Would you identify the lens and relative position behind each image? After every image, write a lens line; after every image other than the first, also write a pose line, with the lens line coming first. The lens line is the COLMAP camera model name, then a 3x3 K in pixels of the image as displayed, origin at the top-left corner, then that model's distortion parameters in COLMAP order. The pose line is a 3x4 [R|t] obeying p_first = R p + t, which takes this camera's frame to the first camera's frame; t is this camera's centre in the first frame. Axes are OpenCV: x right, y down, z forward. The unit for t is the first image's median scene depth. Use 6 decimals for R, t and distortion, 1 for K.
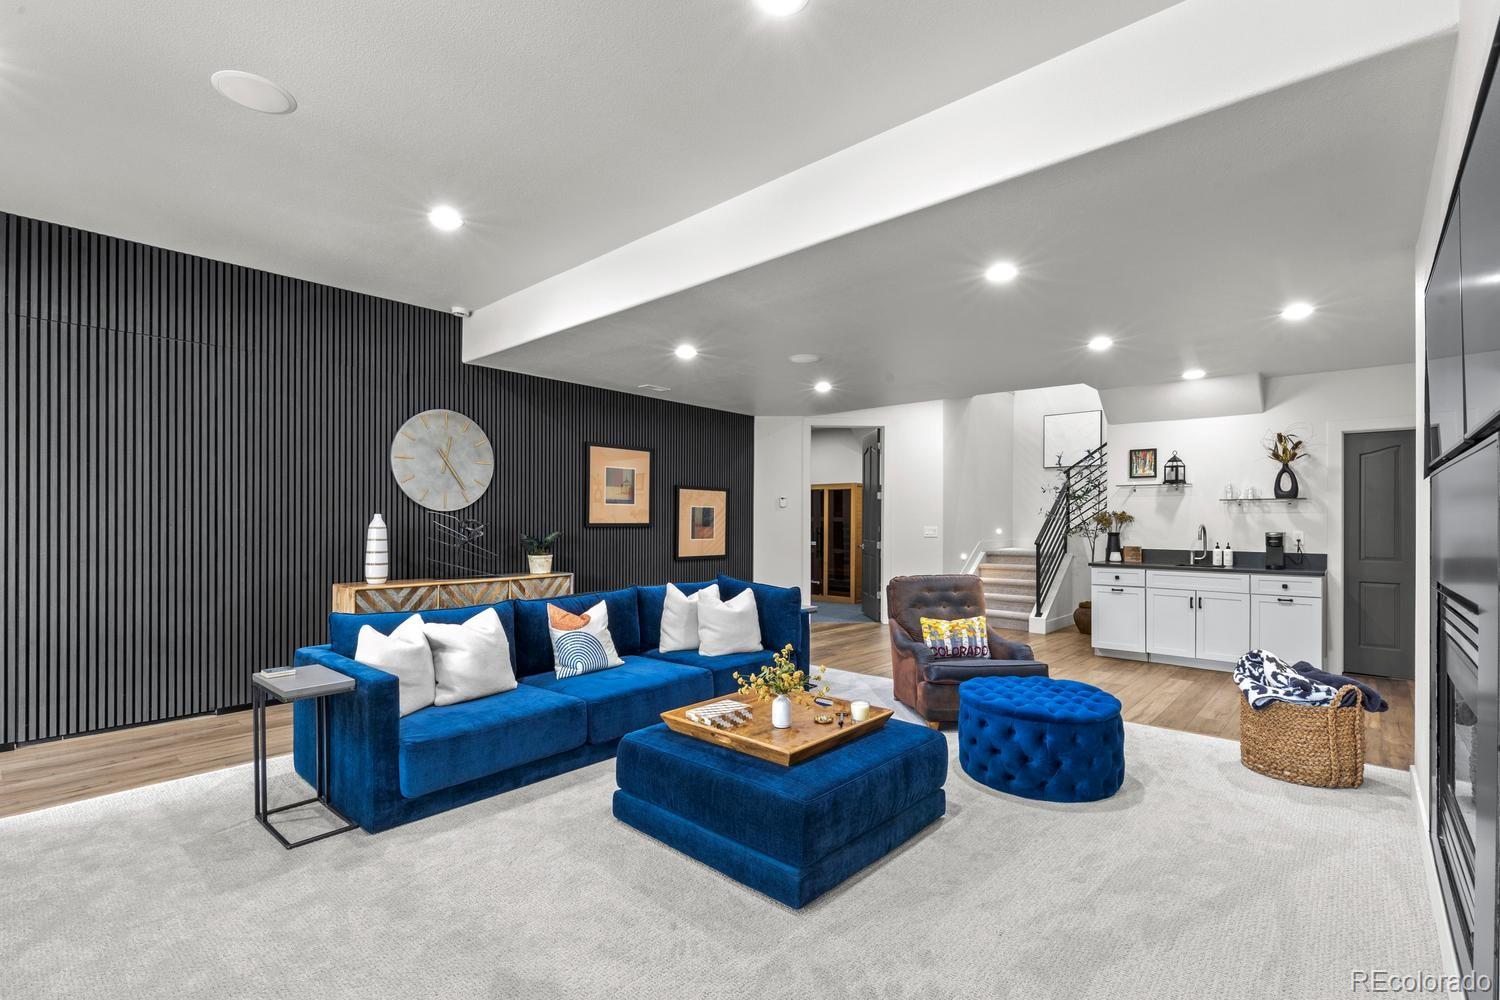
lens RADIAL K [[673.0, 0, 753.5], [0, 673.0, 516.4], [0, 0, 1]] dist [0.001662, 0.000058]
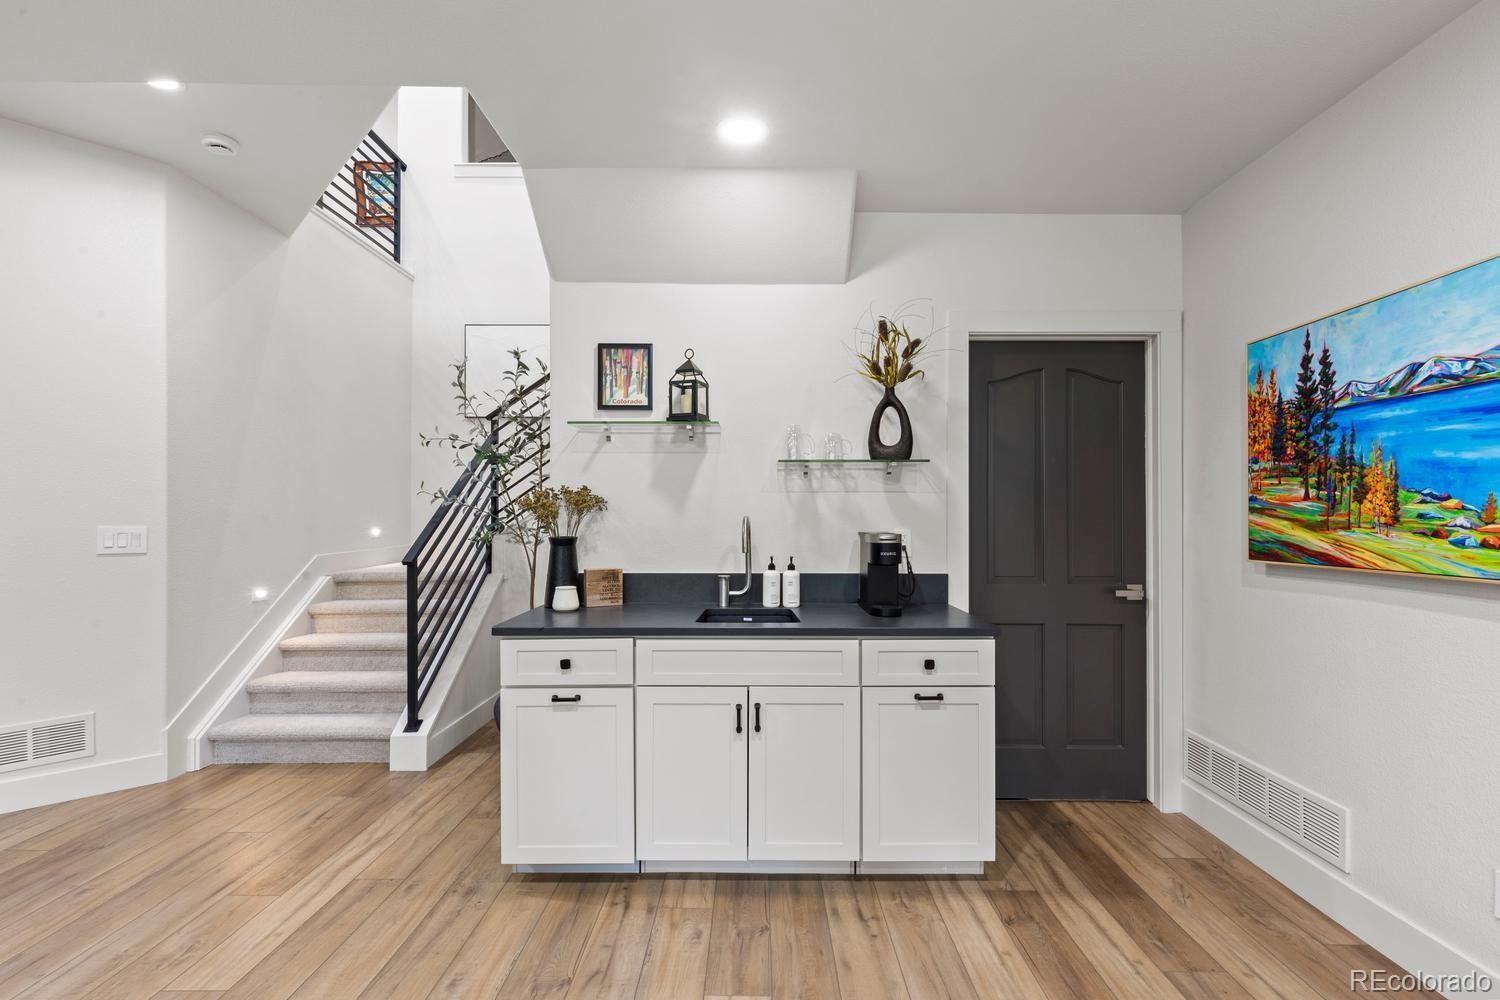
lens RADIAL K [[673.0, 0, 753.5], [0, 673.0, 516.4], [0, 0, 1]] dist [0.001662, 0.000058]
pose [[0.746676, -0.007438, 0.665146, 0.367126], [-0.000302, 0.999934, 0.011520, 0.006814], [-0.665188, -0.008803, 0.746624, 0.648747]]
